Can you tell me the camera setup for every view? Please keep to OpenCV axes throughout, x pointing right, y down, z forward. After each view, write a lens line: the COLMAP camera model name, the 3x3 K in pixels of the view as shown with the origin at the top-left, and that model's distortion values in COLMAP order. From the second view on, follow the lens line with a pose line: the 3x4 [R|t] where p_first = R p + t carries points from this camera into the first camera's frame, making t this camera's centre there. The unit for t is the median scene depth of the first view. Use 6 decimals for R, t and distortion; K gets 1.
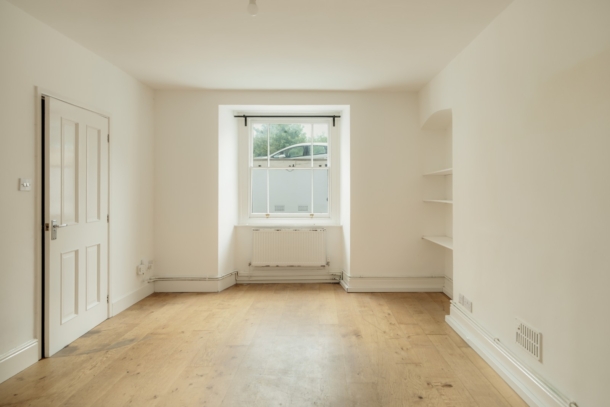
lens RADIAL K [[333.0, 0, 308.3], [0, 333.0, 190.2], [0, 0, 1]] dist [0.001477, 0.000193]
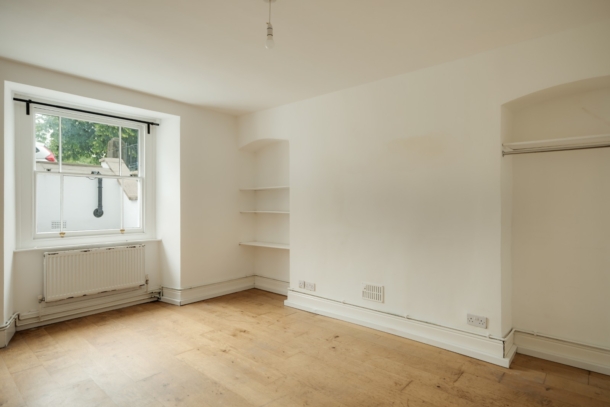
lens RADIAL K [[333.0, 0, 304.3], [0, 333.0, 204.3], [0, 0, 1]] dist [0.001477, 0.000193]
pose [[0.671058, 0.001841, 0.741403, -0.364883], [-0.004800, 0.999987, 0.001862, 0.001327], [-0.741389, -0.004808, 0.671058, 0.061111]]
